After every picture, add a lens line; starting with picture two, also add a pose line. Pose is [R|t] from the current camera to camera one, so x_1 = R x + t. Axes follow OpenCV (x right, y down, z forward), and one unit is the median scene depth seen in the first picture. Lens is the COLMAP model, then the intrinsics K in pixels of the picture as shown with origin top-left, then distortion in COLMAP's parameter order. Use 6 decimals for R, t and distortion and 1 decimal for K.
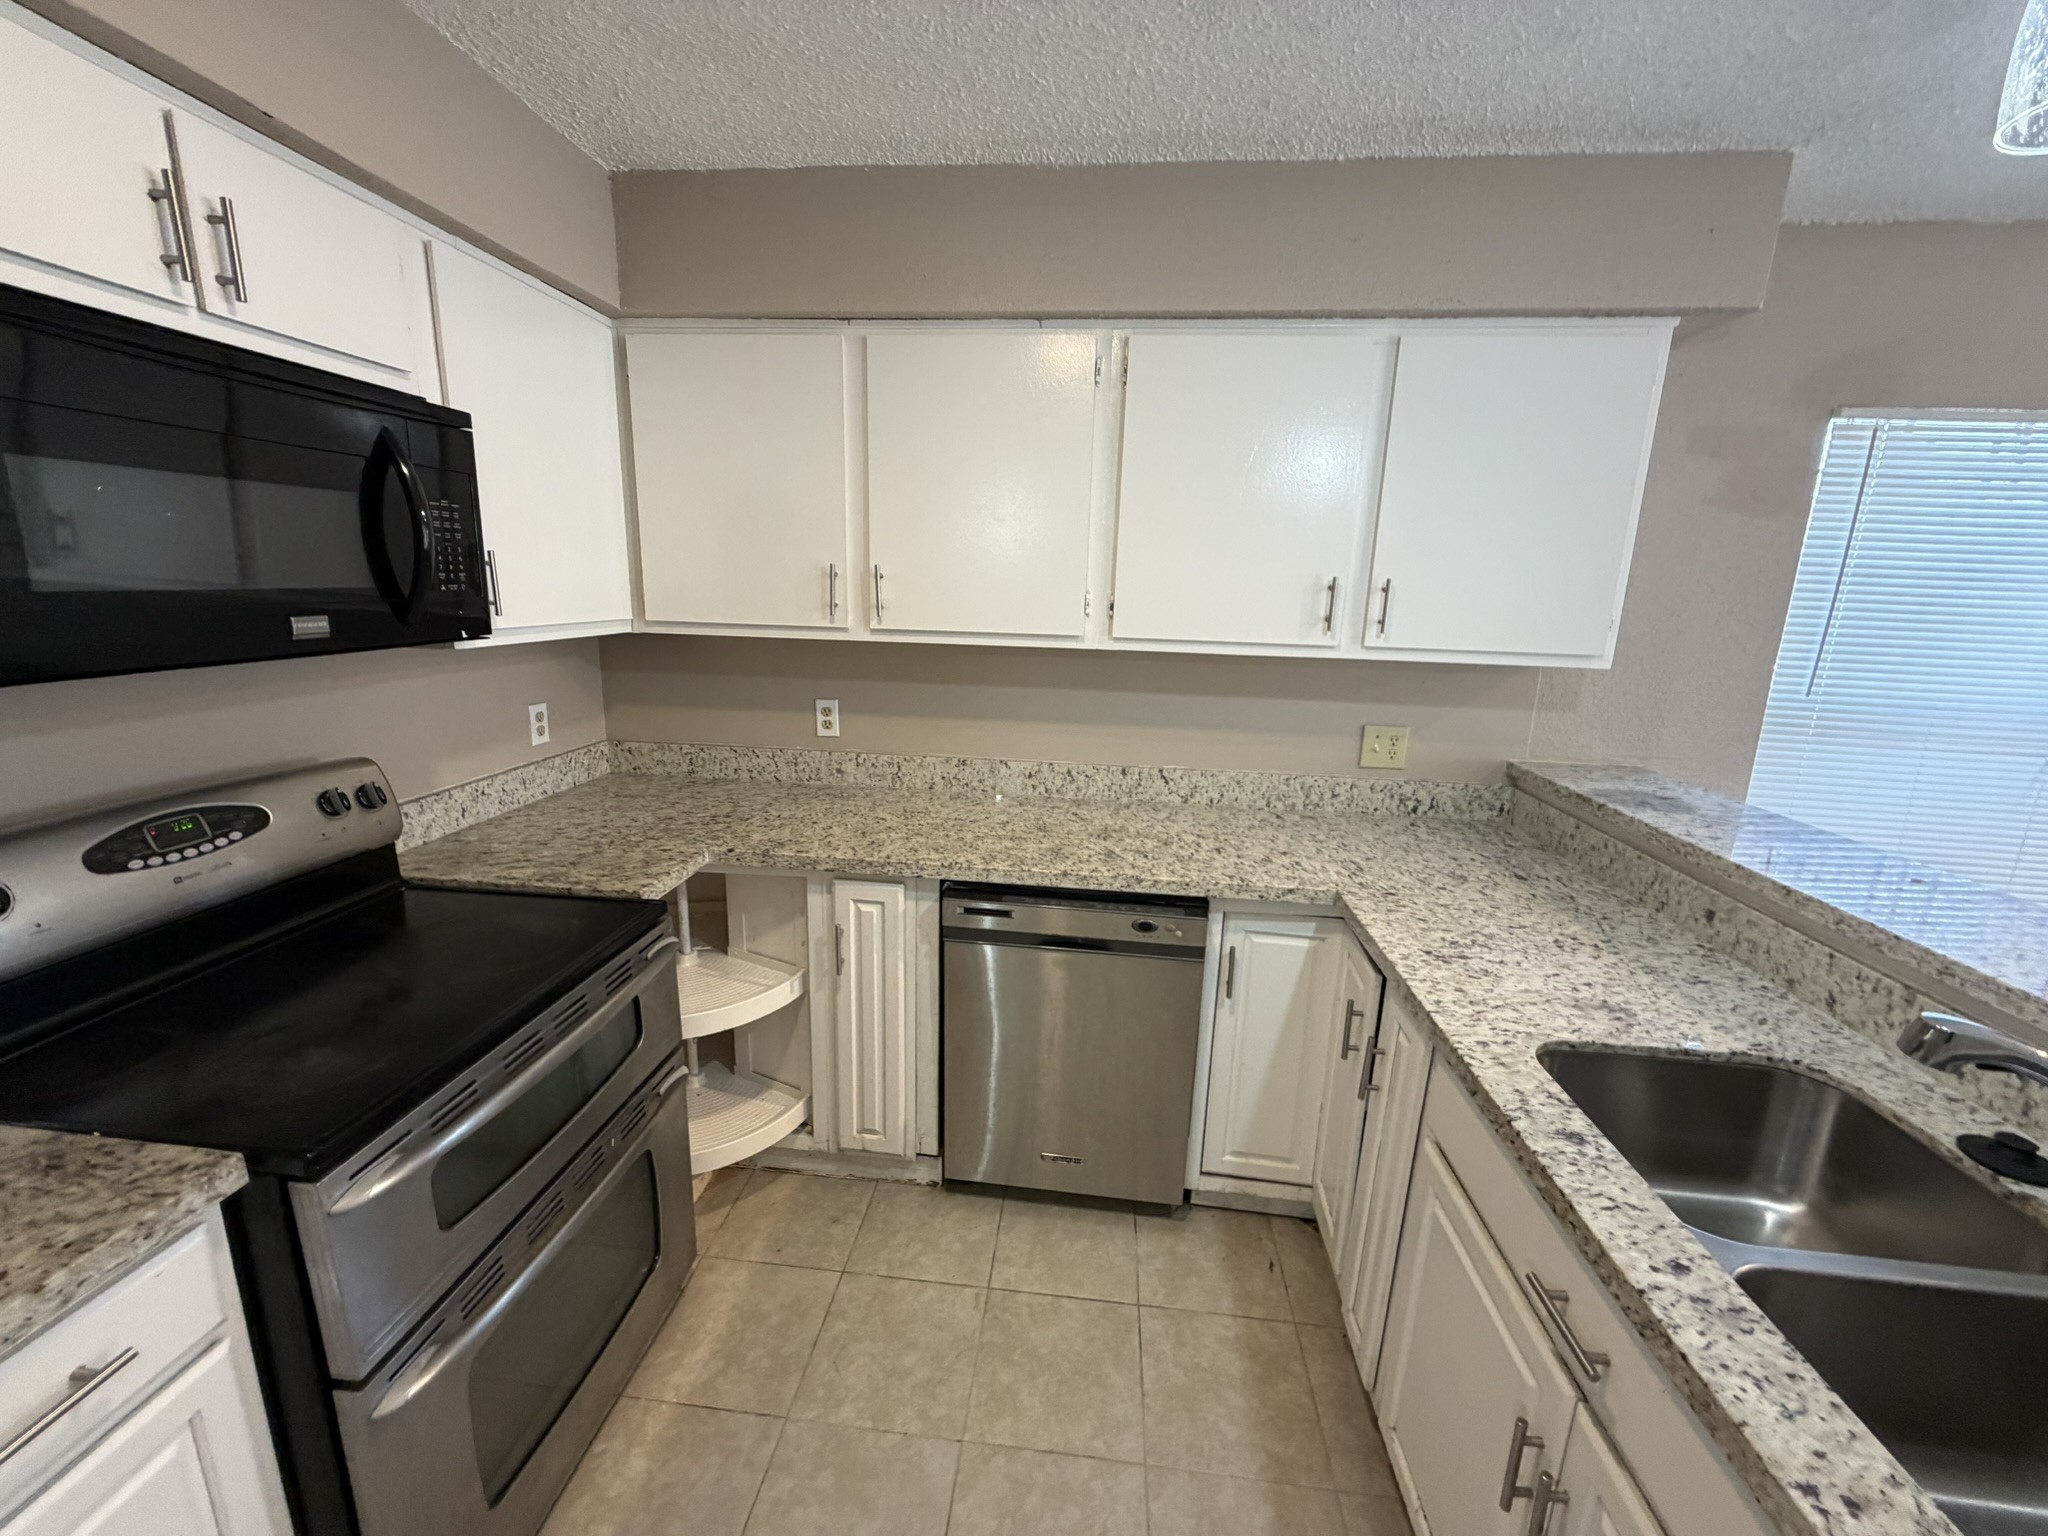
lens RADIAL K [[812.0, 0, 1017.7], [0, 812.0, 766.3], [0, 0, 1]] dist [-0.008945, 0.001131]
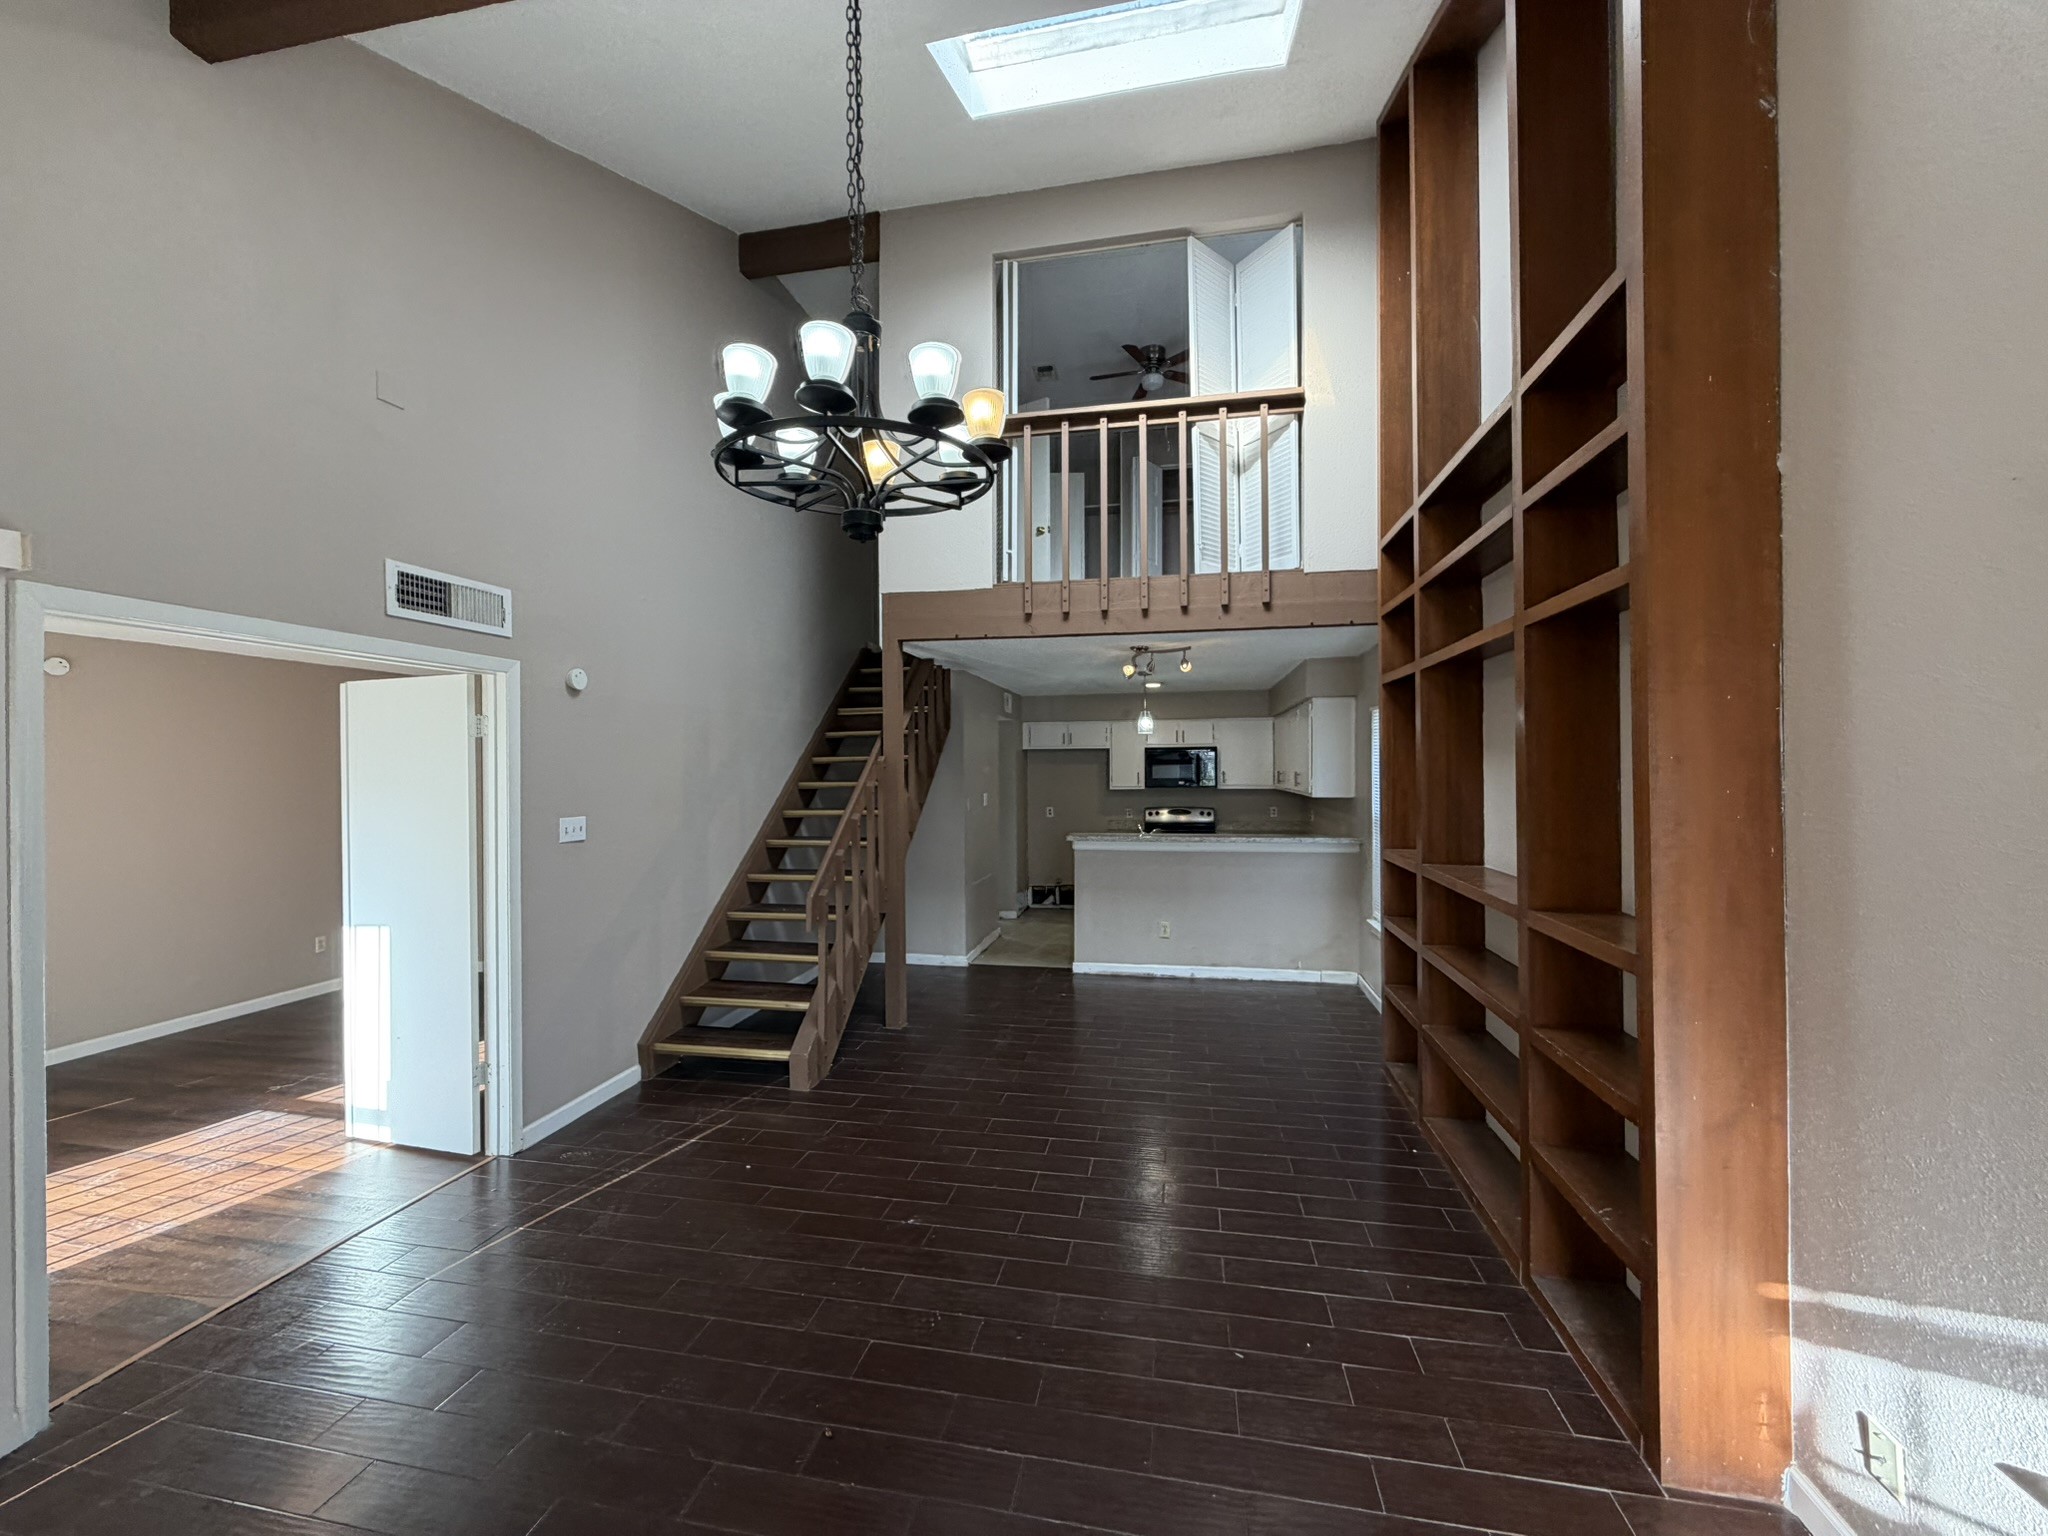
lens RADIAL K [[812.0, 0, 1019.9], [0, 812.0, 769.2], [0, 0, 1]] dist [-0.008945, 0.001131]
pose [[-0.090097, -0.027009, -0.995567, 4.130427], [-0.214606, 0.976675, -0.007075, 0.045621], [0.972536, 0.213017, -0.093792, 0.145438]]
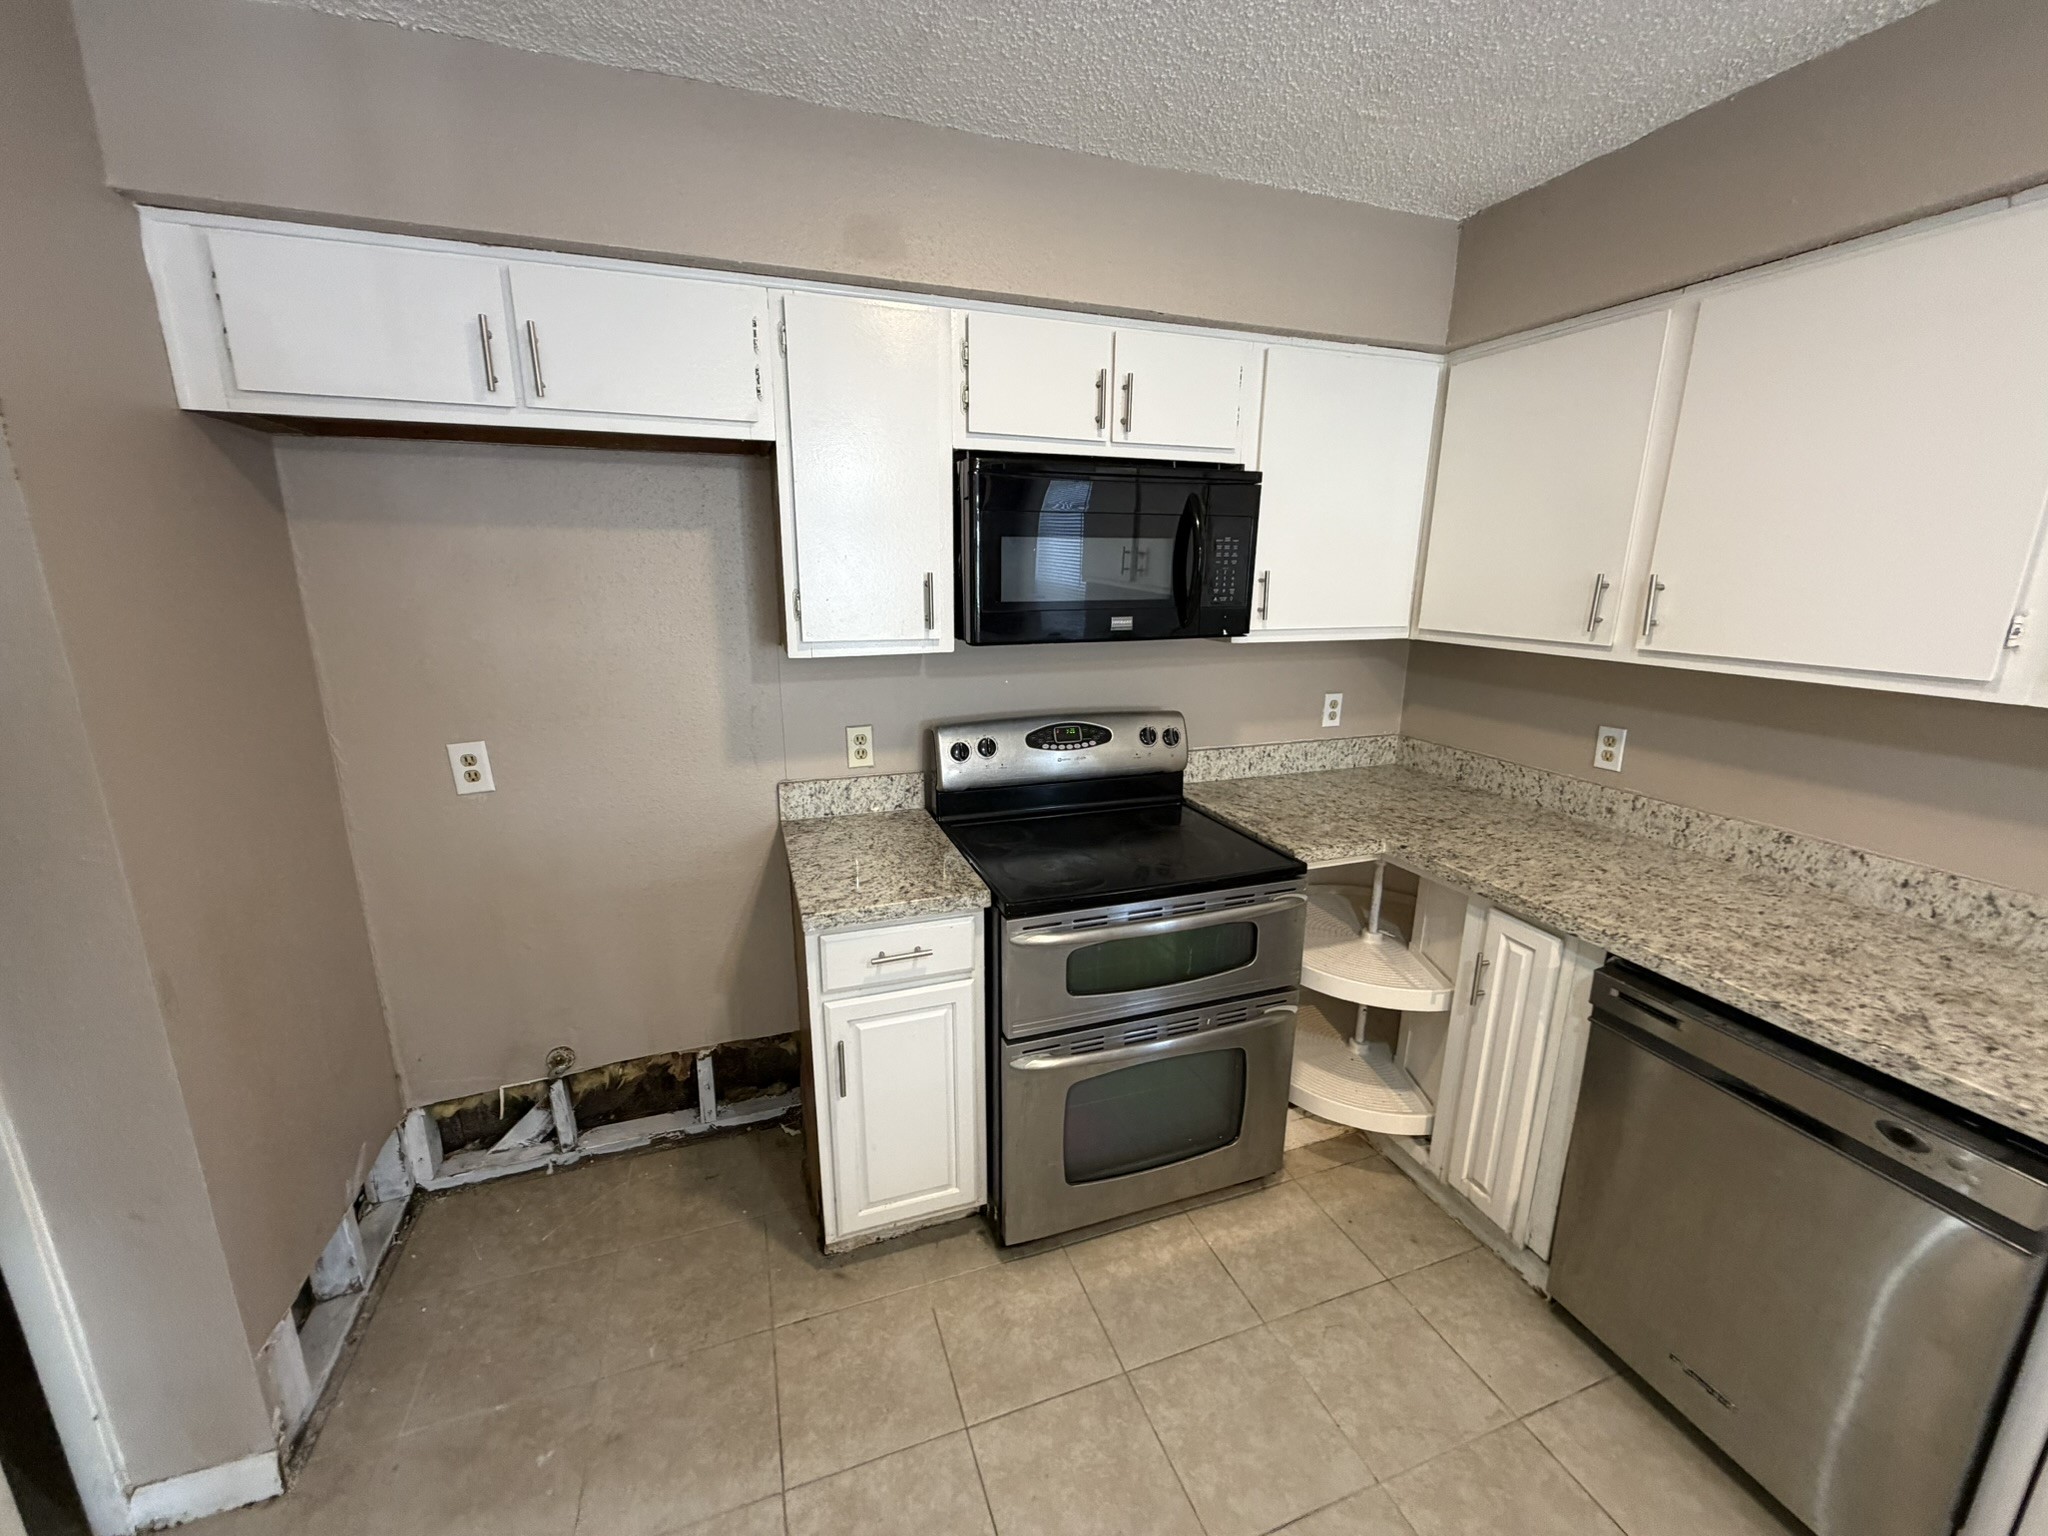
lens RADIAL K [[812.0, 0, 1017.5], [0, 812.0, 765.3], [0, 0, 1]] dist [-0.008945, 0.001131]
pose [[0.429518, 0.190140, -0.882814, 0.341598], [-0.193005, 0.974323, 0.115946, -0.025522], [0.882192, 0.120587, 0.455187, 0.056999]]
